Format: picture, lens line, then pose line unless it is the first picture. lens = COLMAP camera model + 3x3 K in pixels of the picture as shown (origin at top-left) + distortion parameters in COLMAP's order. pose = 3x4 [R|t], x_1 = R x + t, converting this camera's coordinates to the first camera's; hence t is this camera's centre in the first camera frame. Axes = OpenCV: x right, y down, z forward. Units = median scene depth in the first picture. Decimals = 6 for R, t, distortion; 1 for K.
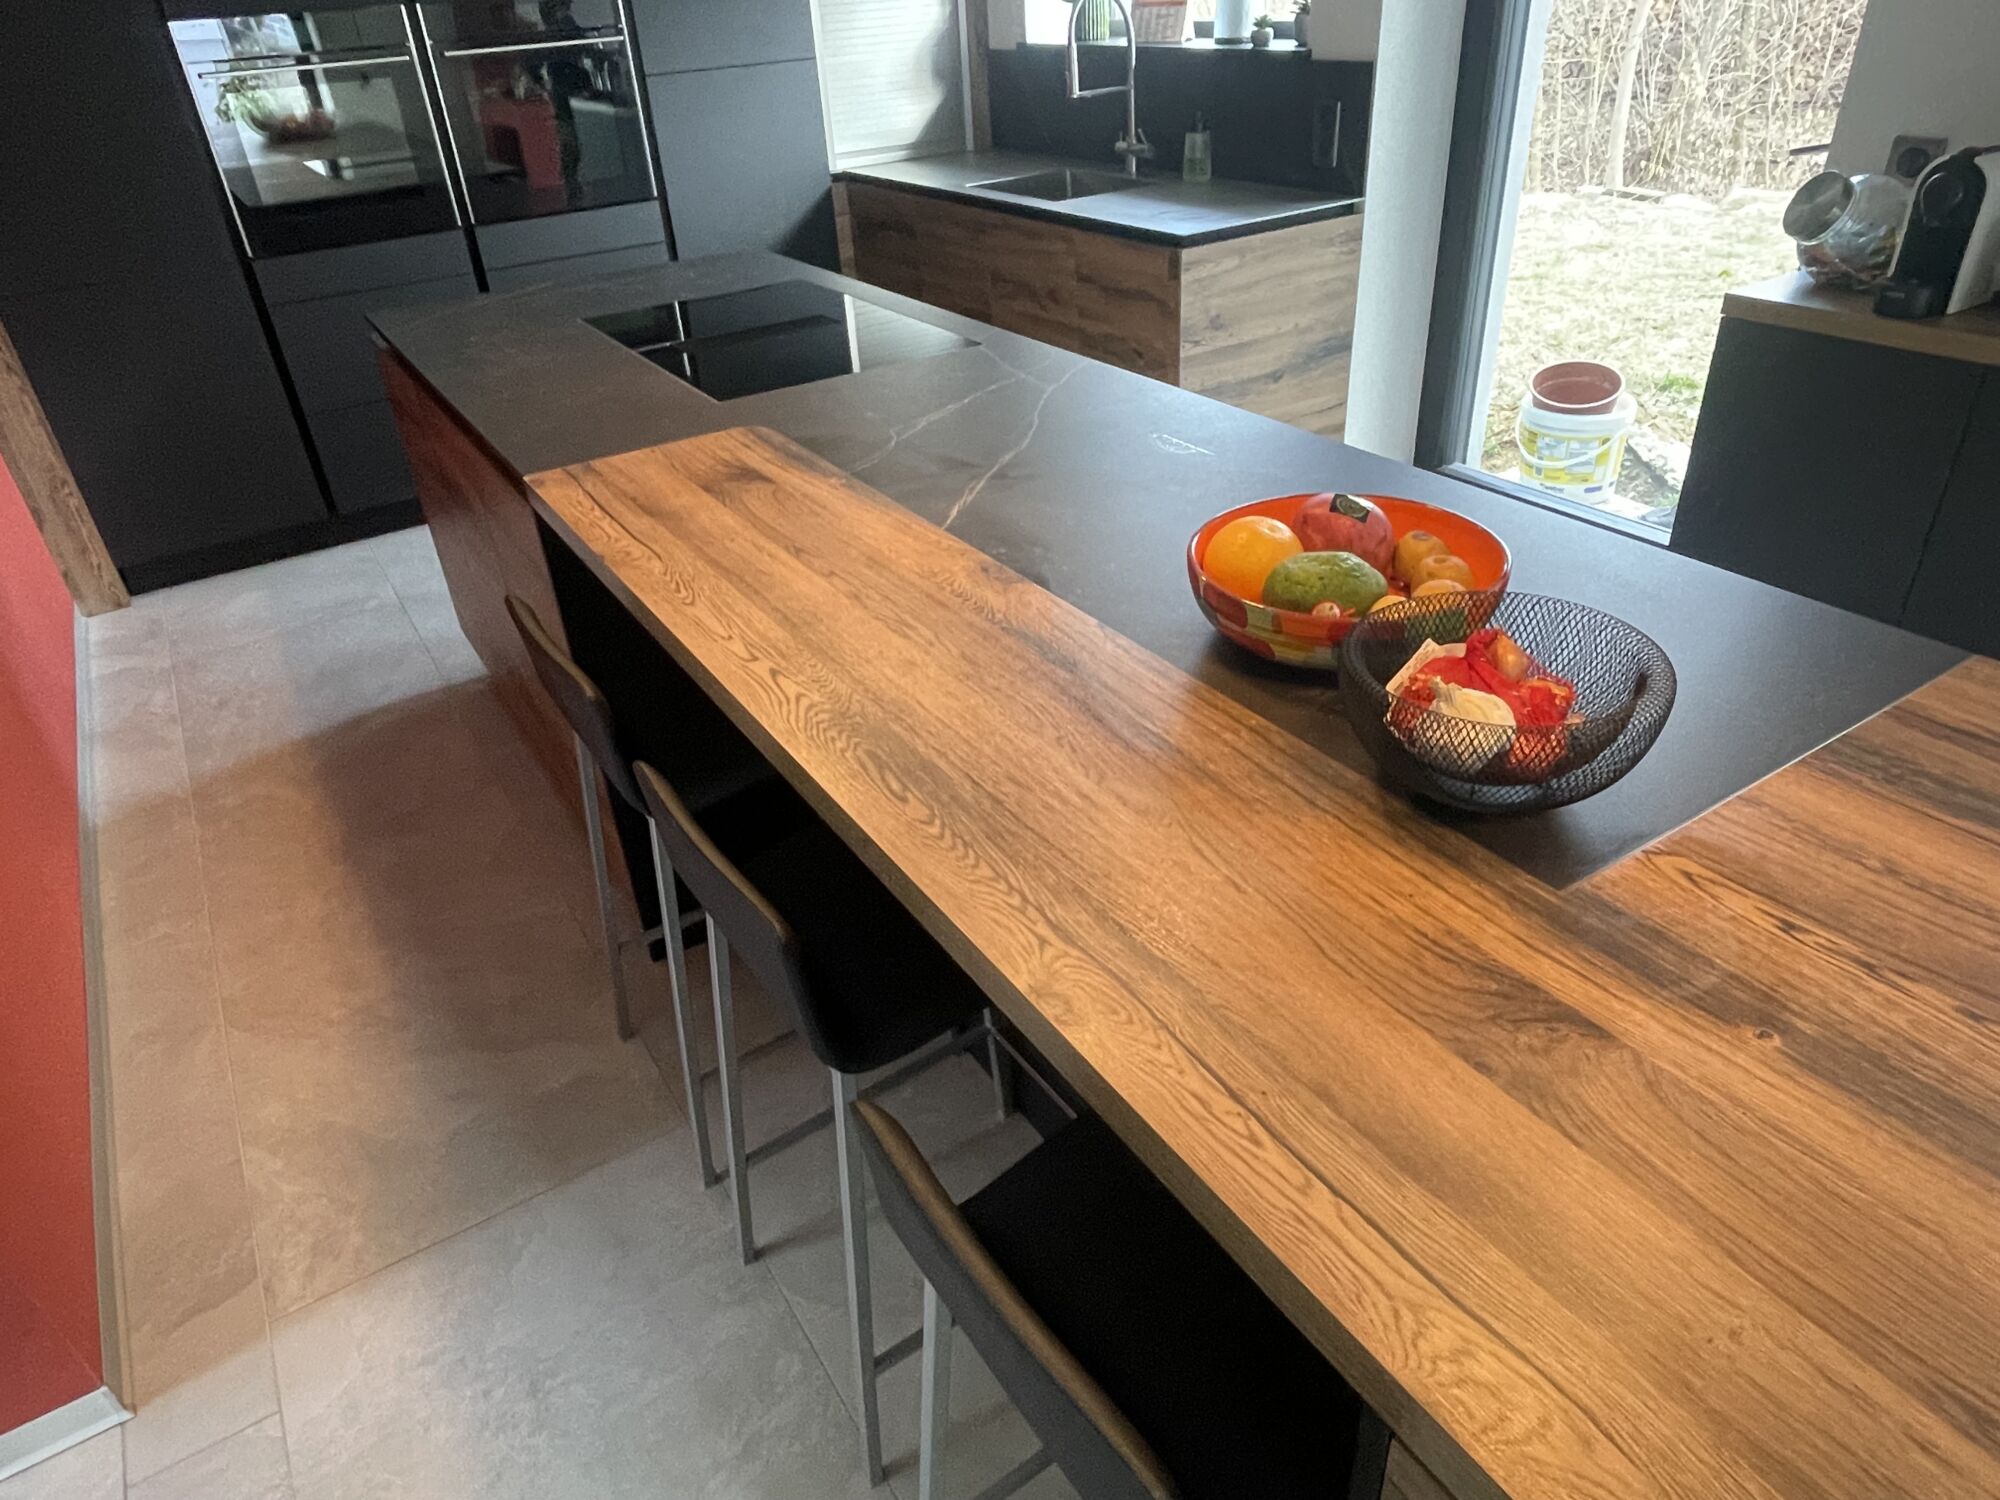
lens RADIAL K [[1273.4, 0, 996.0], [0, 1273.4, 742.1], [0, 0, 1]] dist [-0.005083, 0.000232]
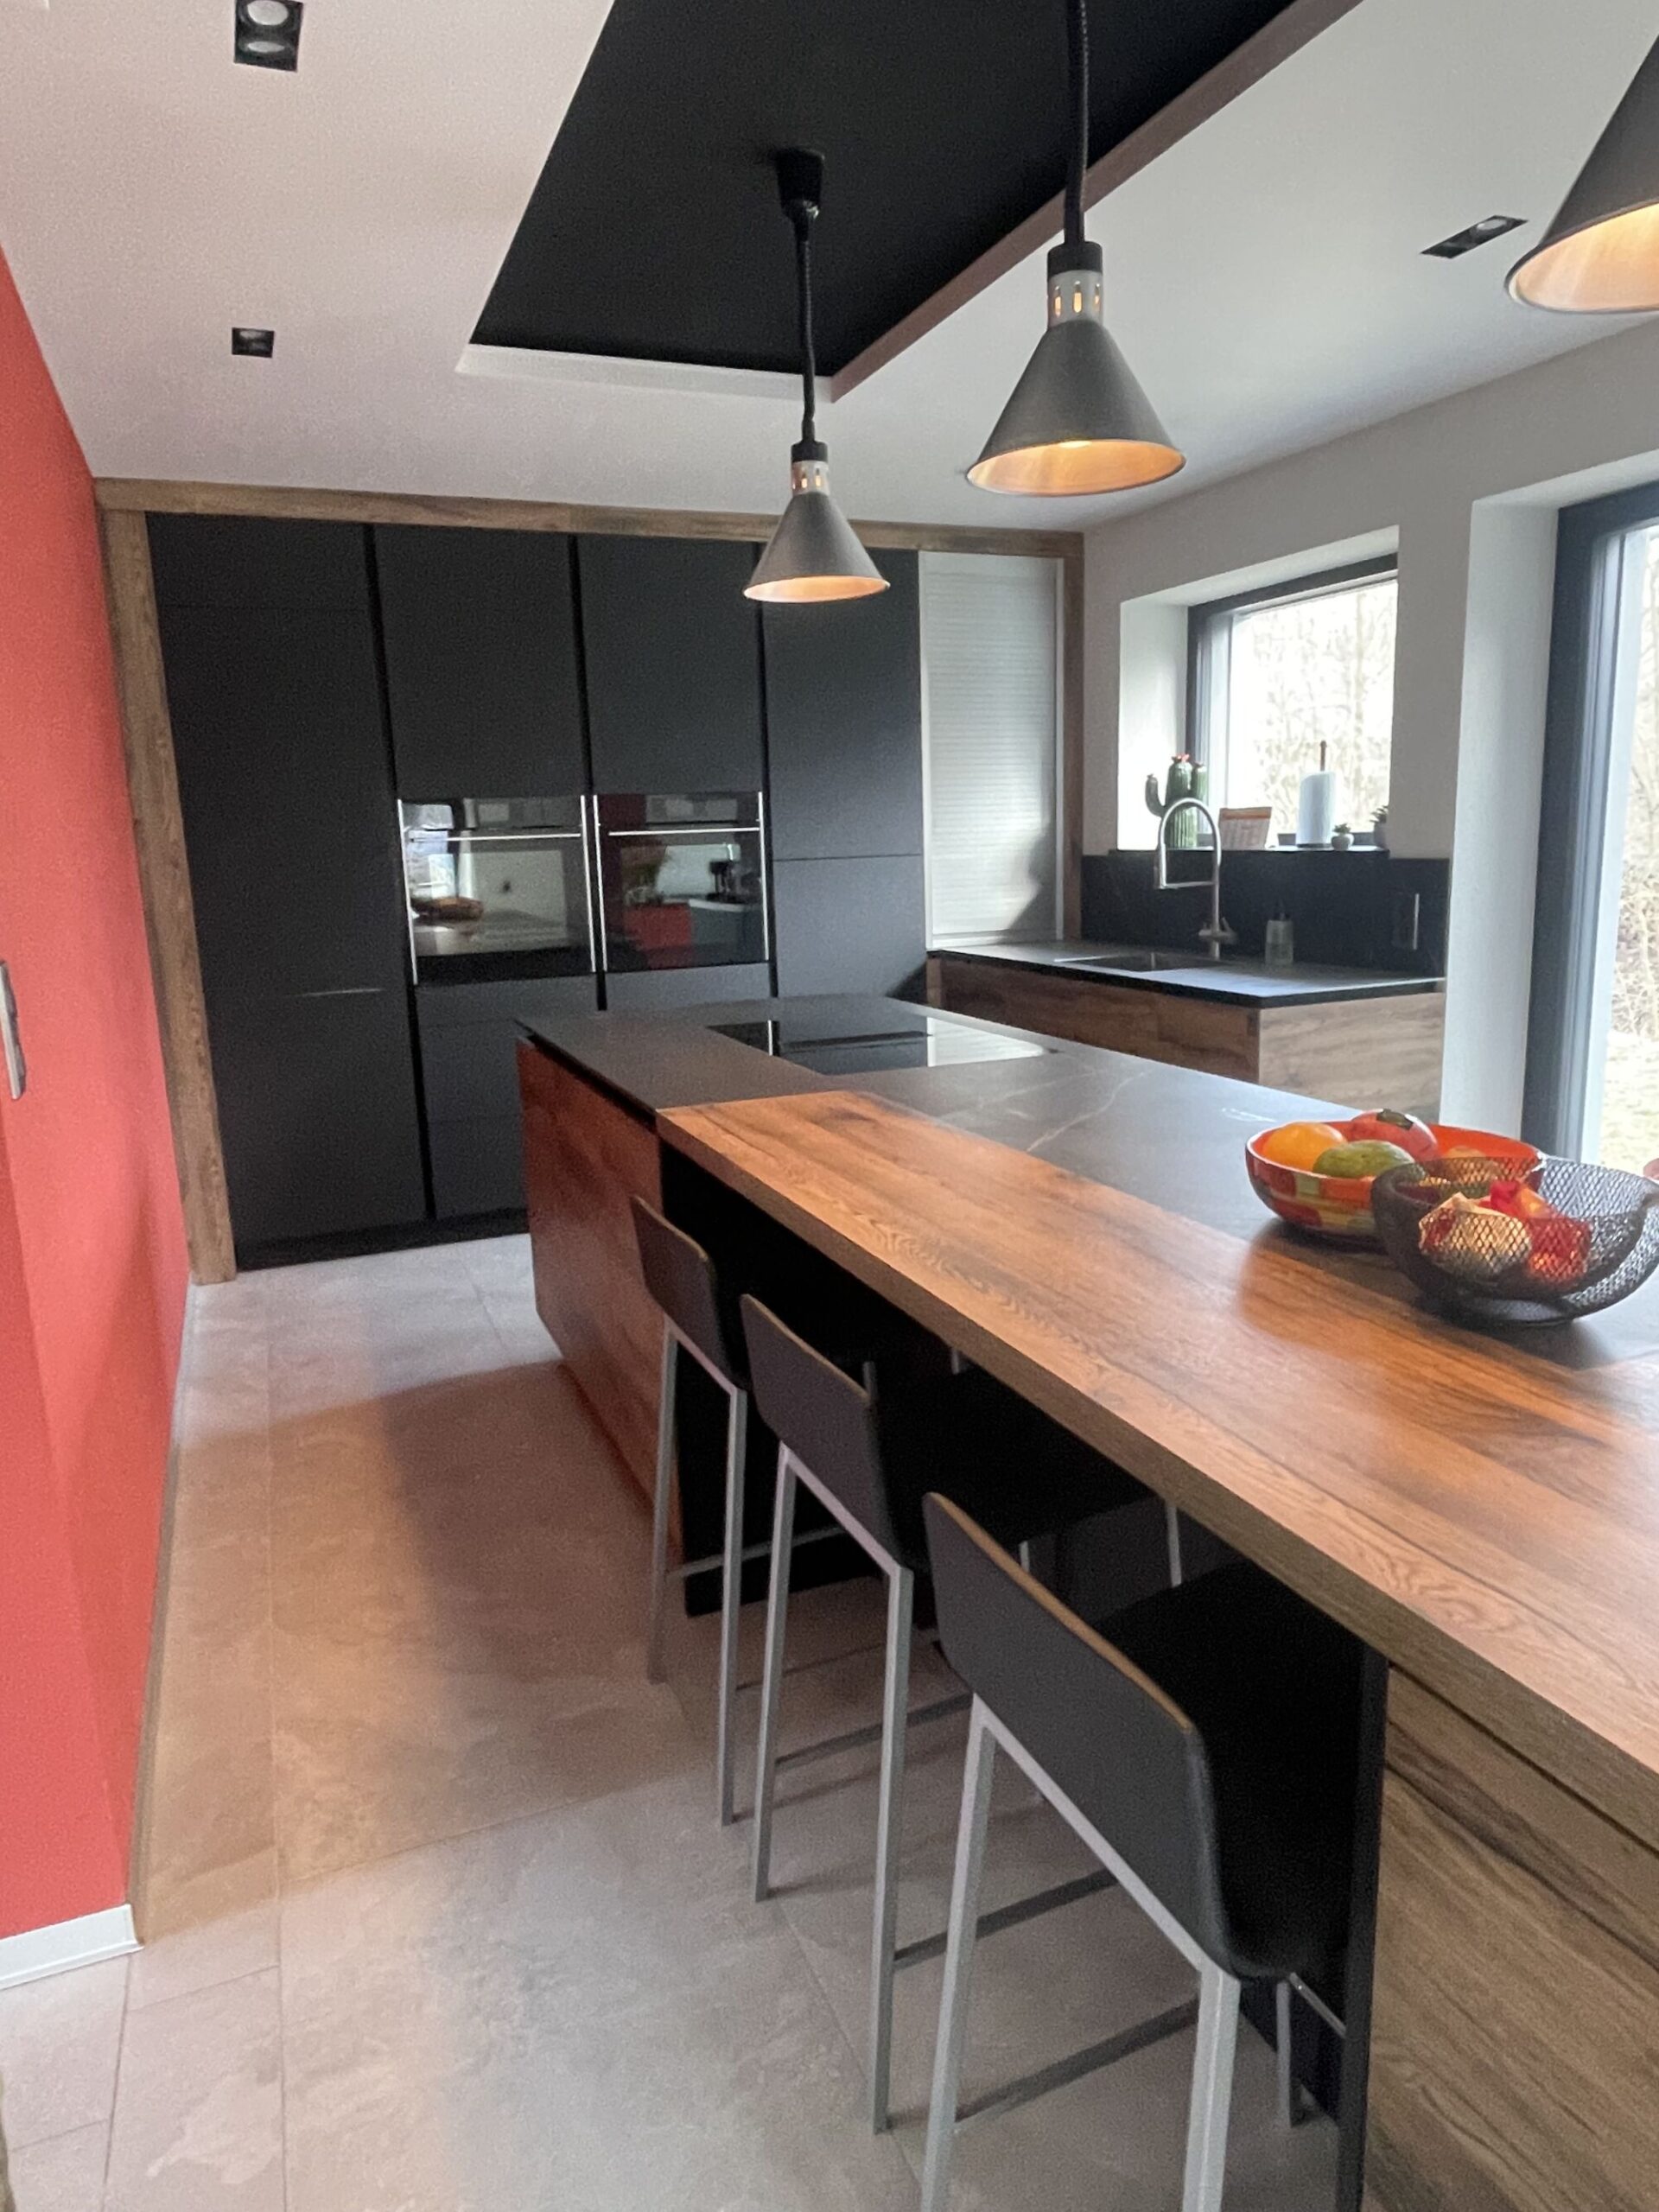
lens RADIAL K [[1408.4, 0, 838.6], [0, 1408.4, 1100.5], [0, 0, 1]] dist [-0.005083, 0.000232]
pose [[0.984605, 0.059499, -0.164354, -0.000991], [-0.112943, 0.934192, -0.338422, 0.111549], [0.133402, 0.351775, 0.926530, -0.089827]]
